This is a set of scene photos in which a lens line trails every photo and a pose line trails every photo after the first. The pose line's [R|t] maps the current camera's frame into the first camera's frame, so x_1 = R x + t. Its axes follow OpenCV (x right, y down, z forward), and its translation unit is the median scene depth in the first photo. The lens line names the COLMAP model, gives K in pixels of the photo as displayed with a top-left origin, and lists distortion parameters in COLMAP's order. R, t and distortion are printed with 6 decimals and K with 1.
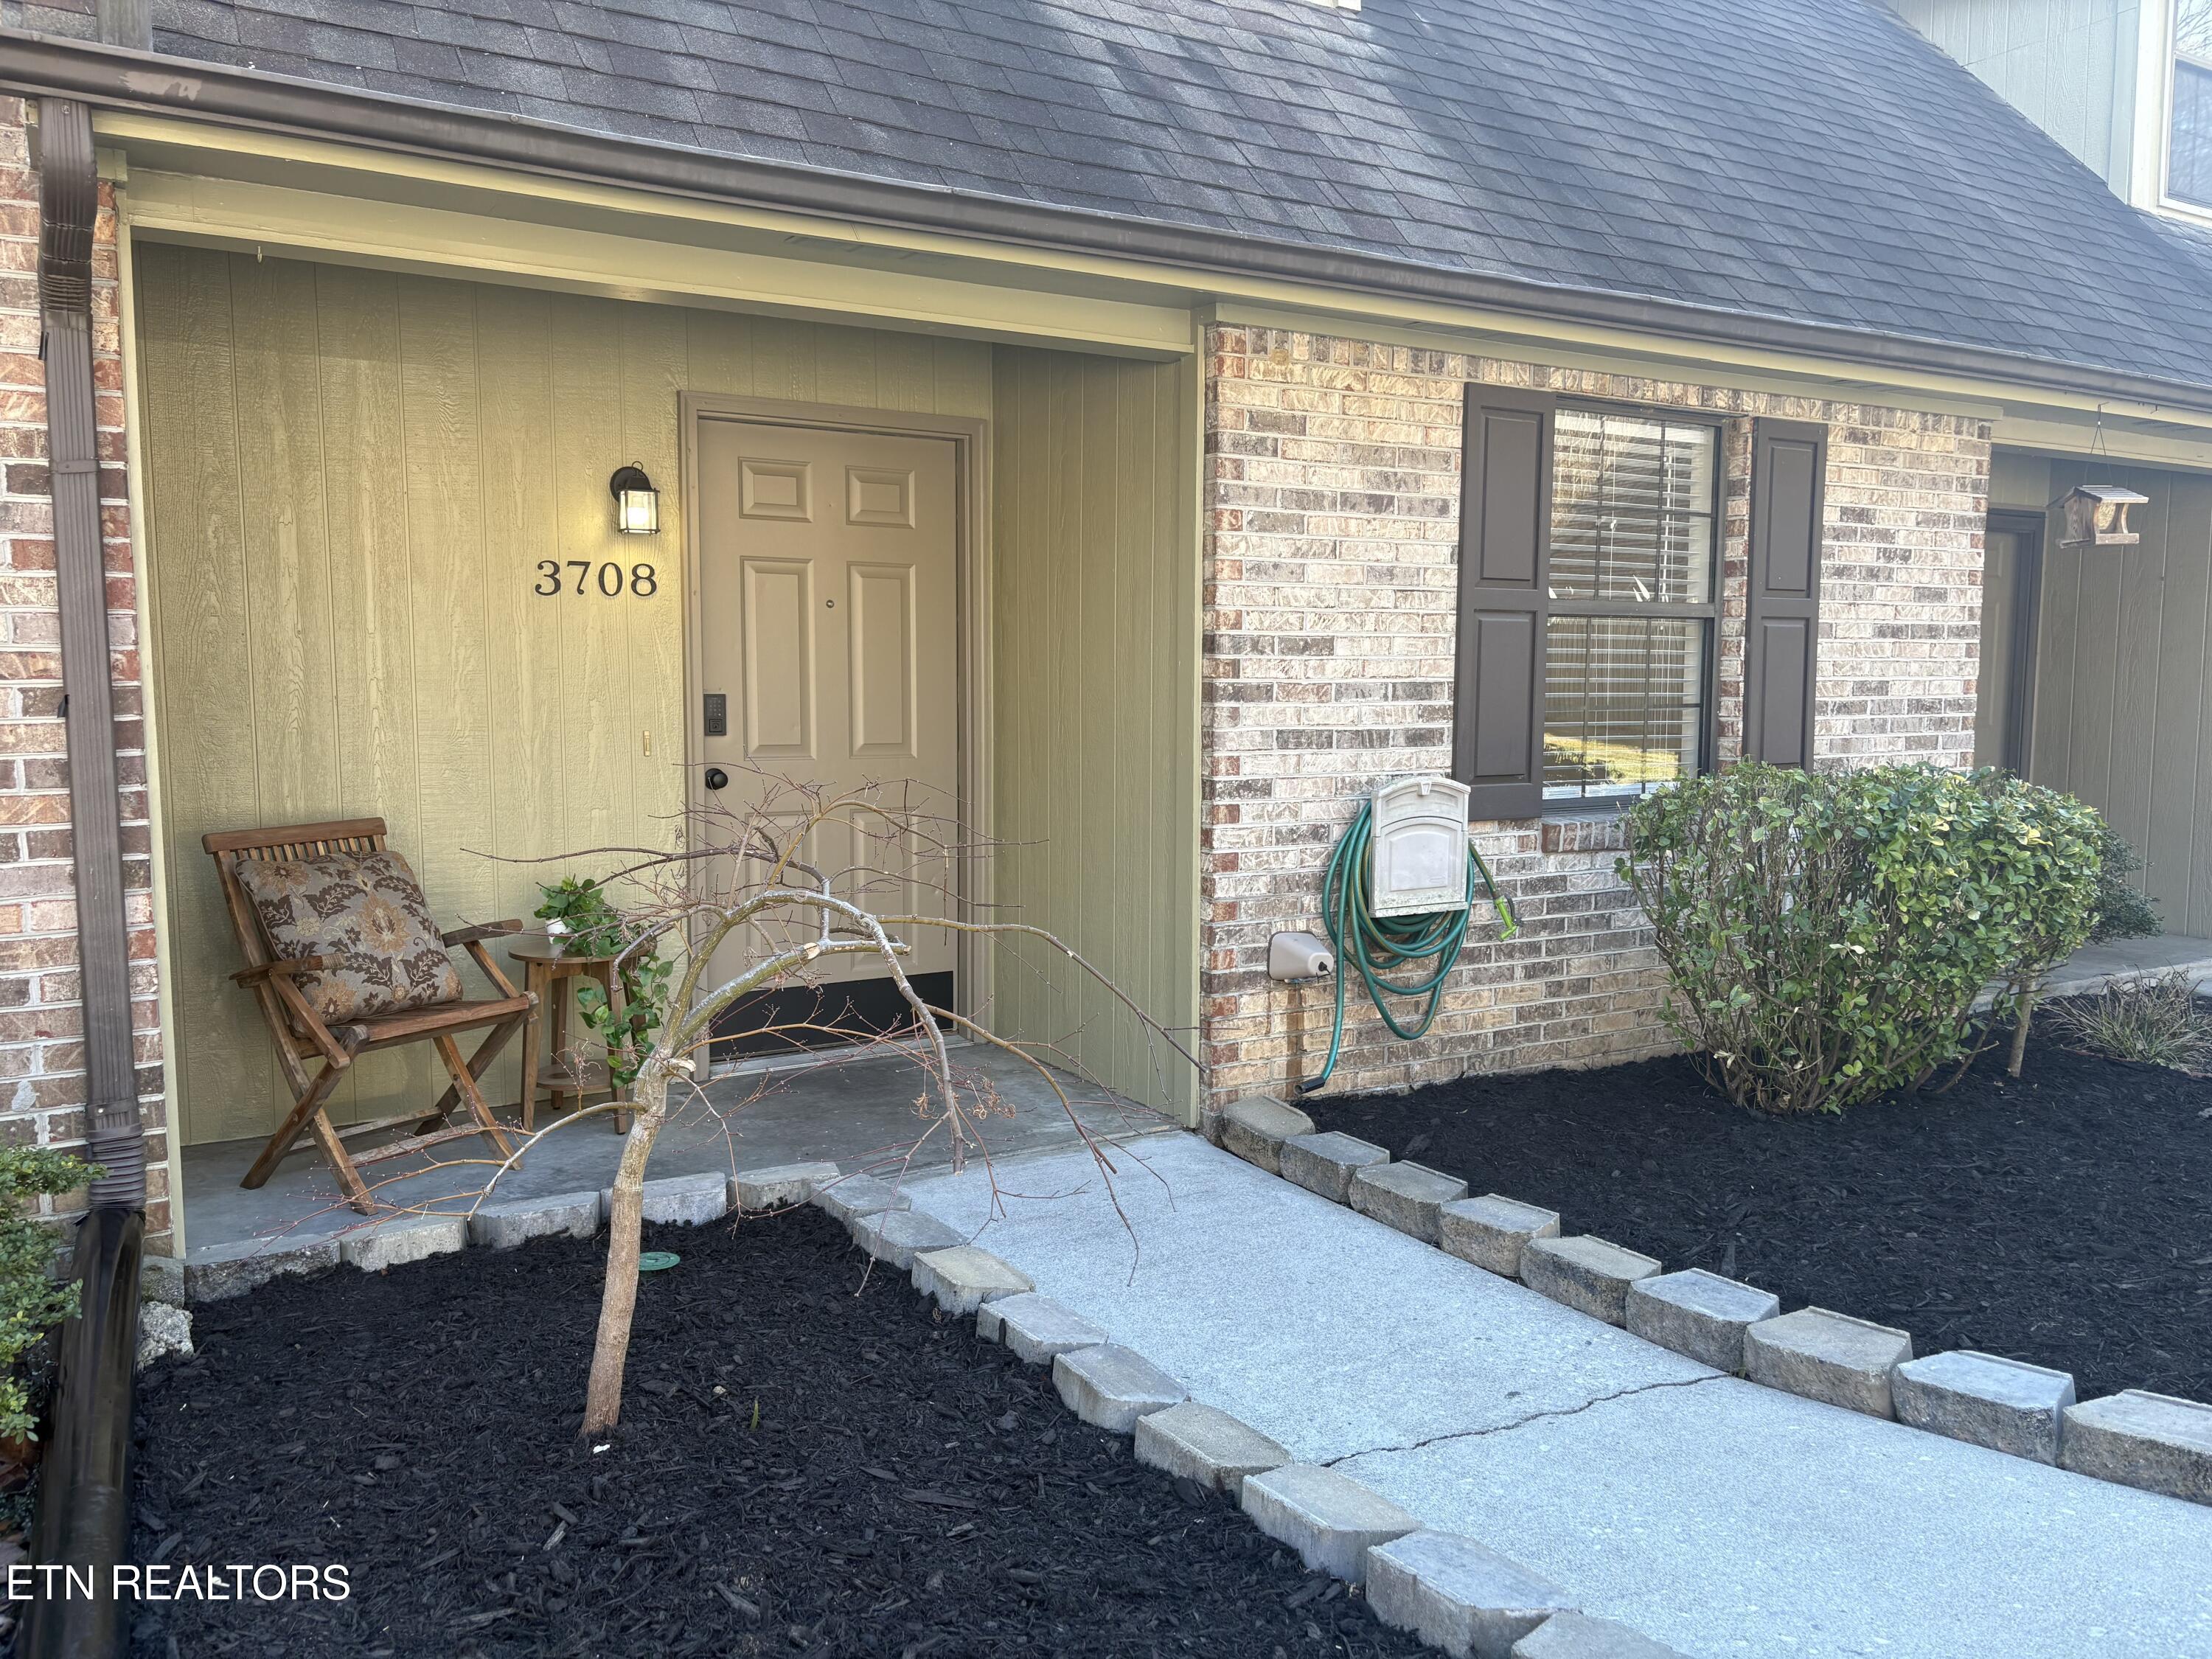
lens RADIAL K [[1647.2, 0, 1098.7], [0, 1647.2, 834.2], [0, 0, 1]] dist [0.034926, -0.039922]
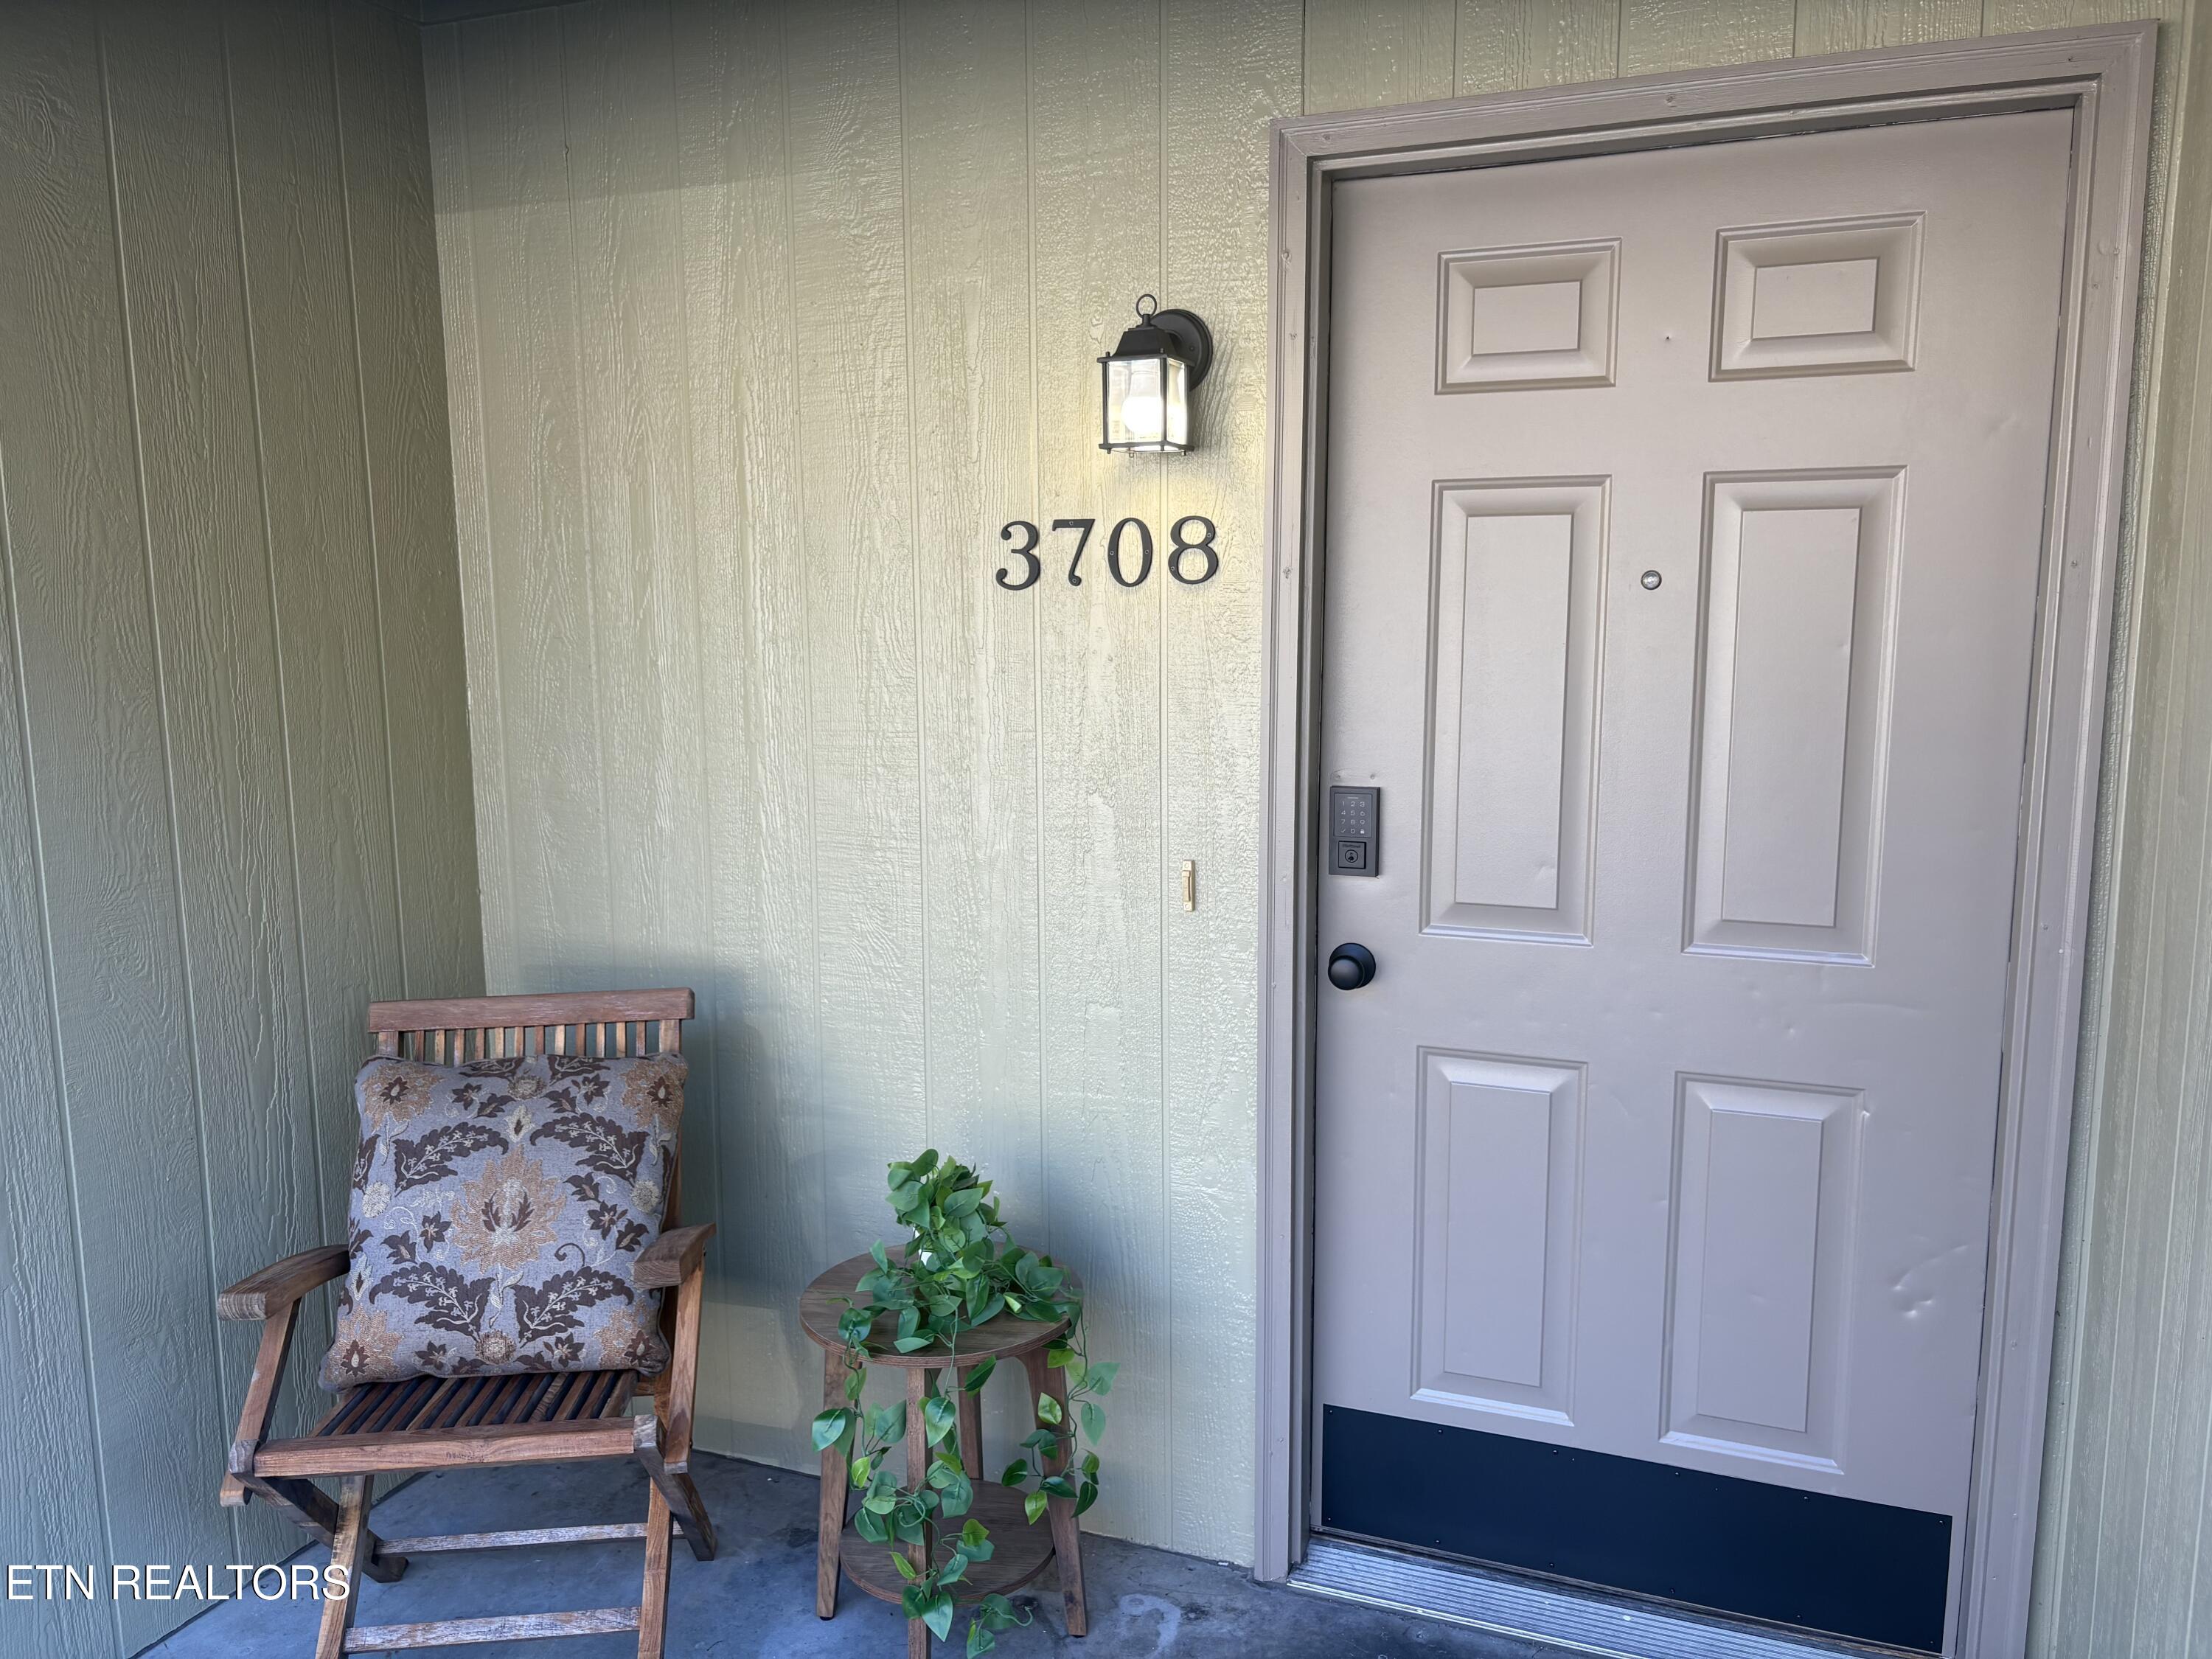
lens RADIAL K [[1647.2, 0, 1094.0], [0, 1647.2, 834.6], [0, 0, 1]] dist [0.034926, -0.039922]
pose [[0.608449, 0.103834, -0.786771, 0.098122], [-0.069341, 0.994568, 0.077633, -0.115660], [0.790558, 0.007320, 0.612344, 0.742409]]
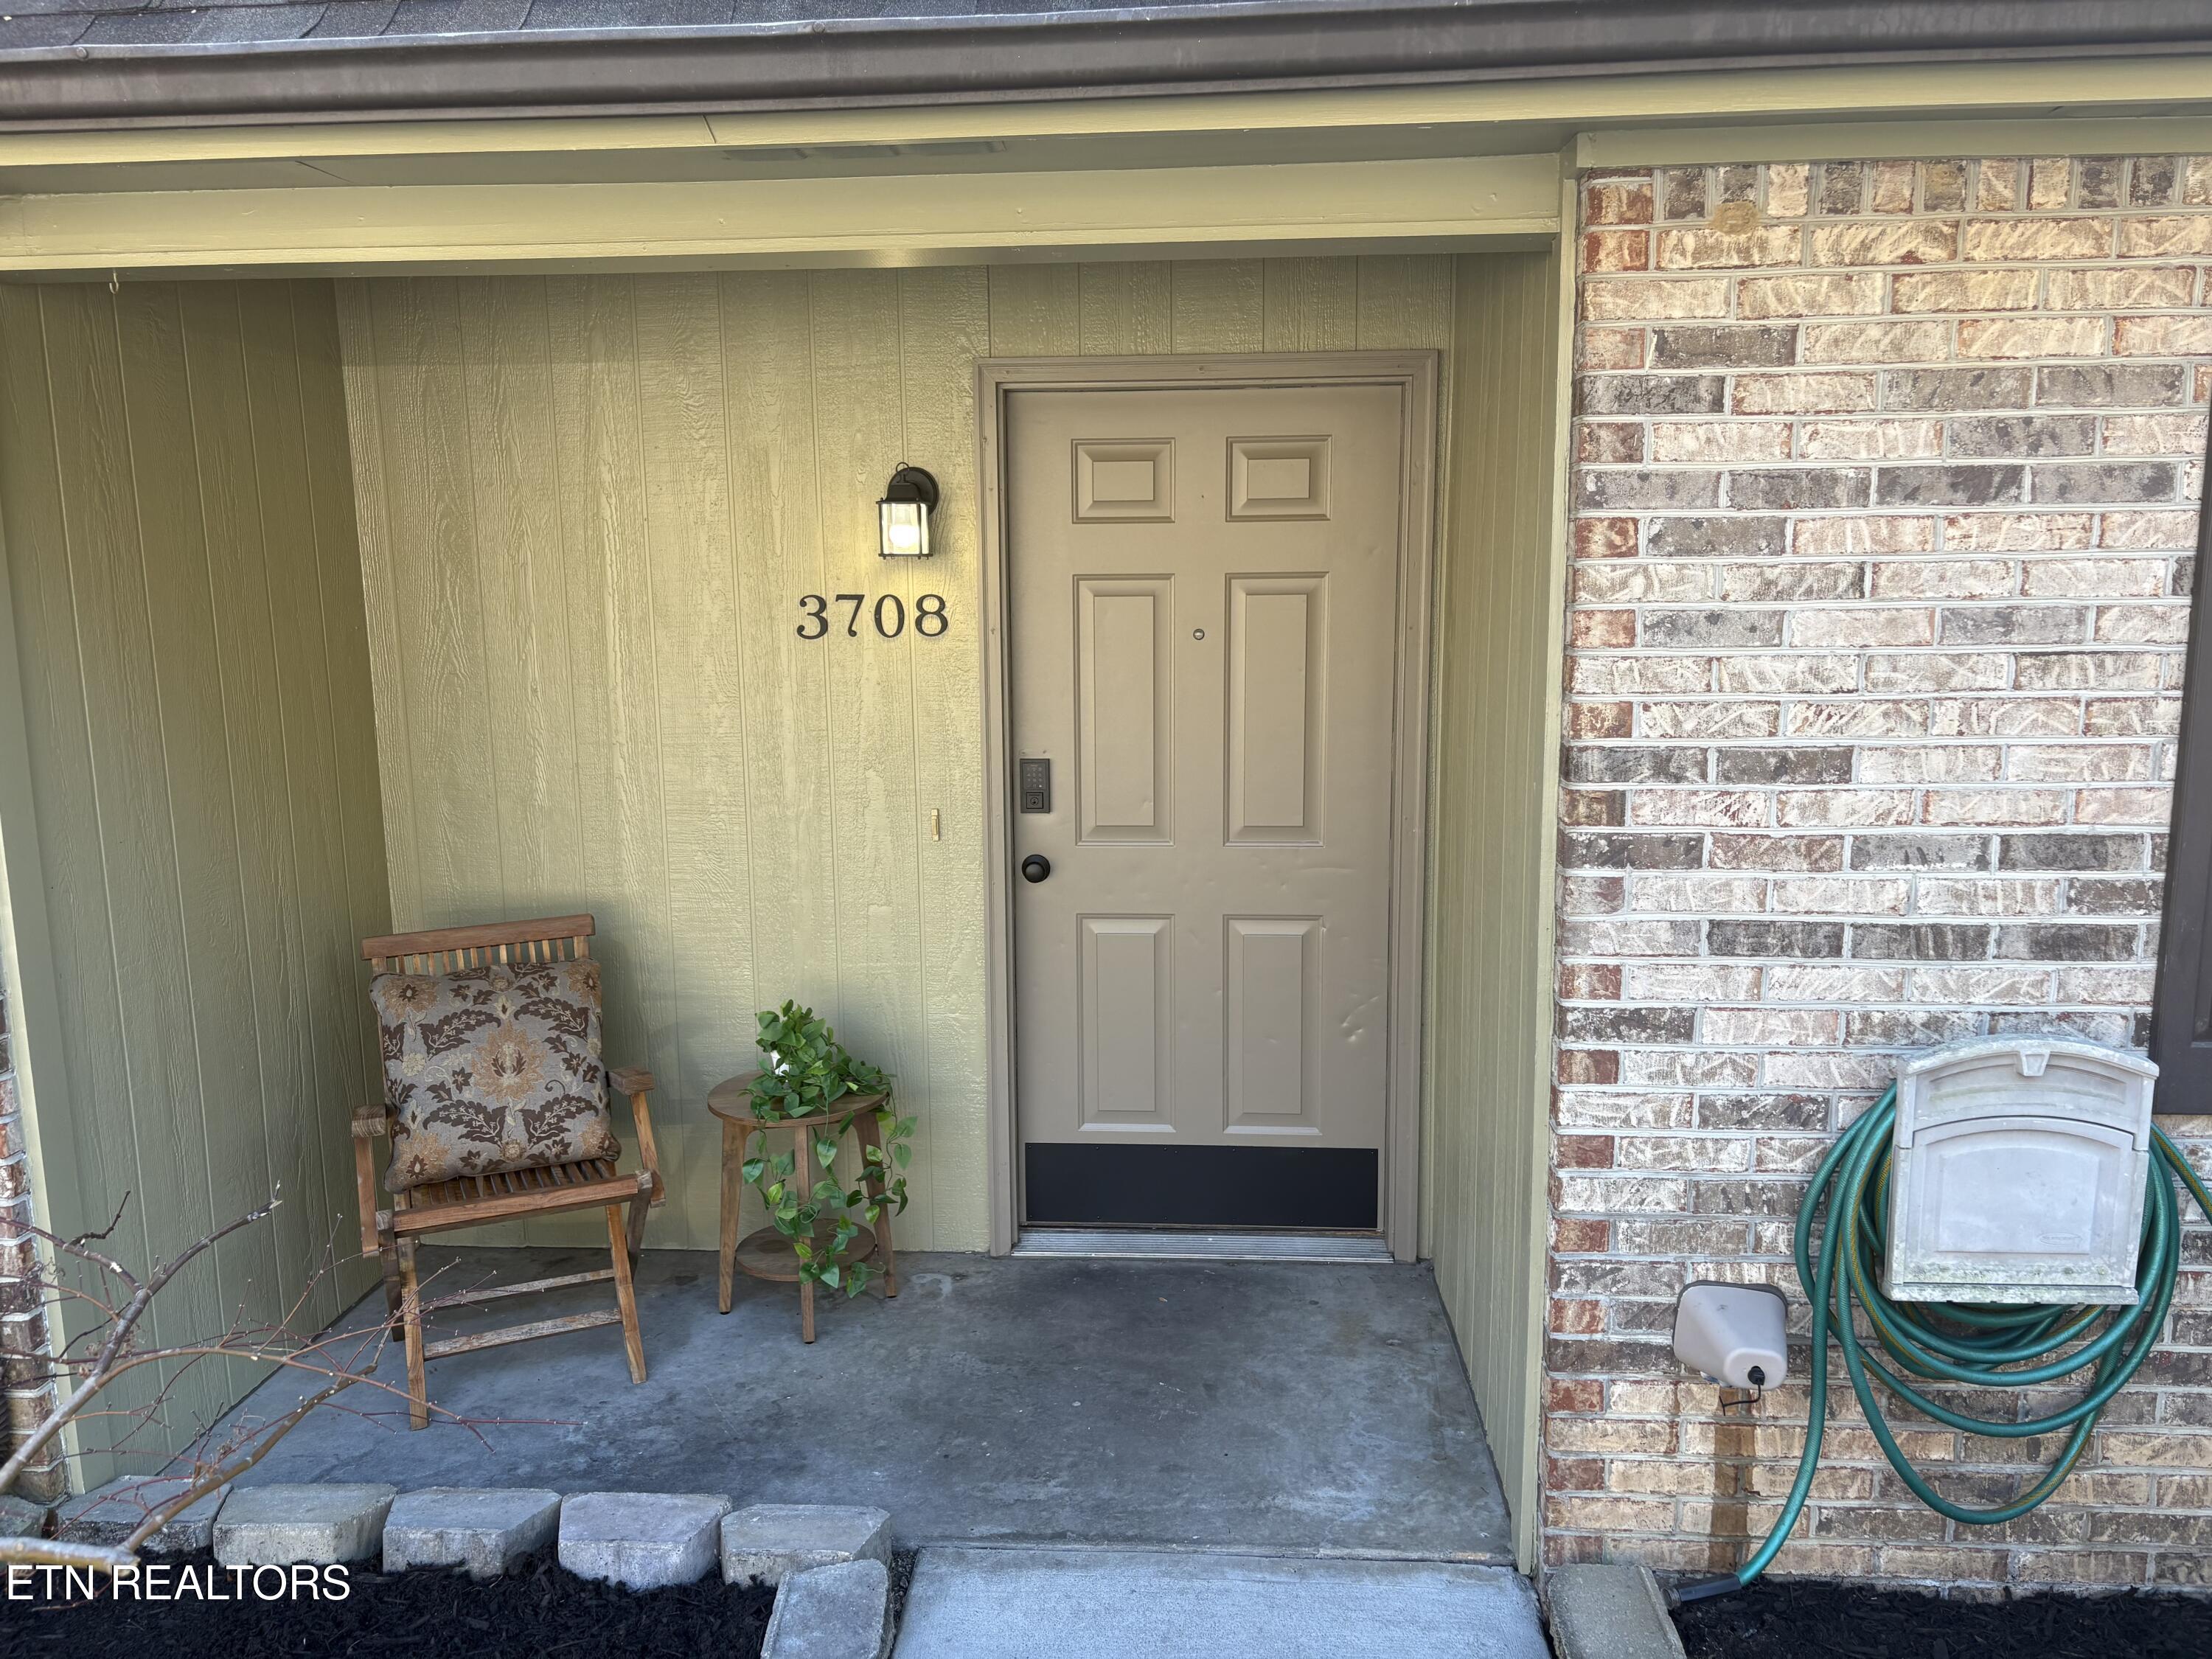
lens RADIAL K [[1647.2, 0, 1106.8], [0, 1647.2, 828.8], [0, 0, 1]] dist [0.034926, -0.039922]
pose [[0.827412, 0.077800, -0.556180, 0.244289], [-0.042260, 0.996175, 0.076479, -0.126493], [0.560003, -0.039776, 0.827535, 0.442020]]
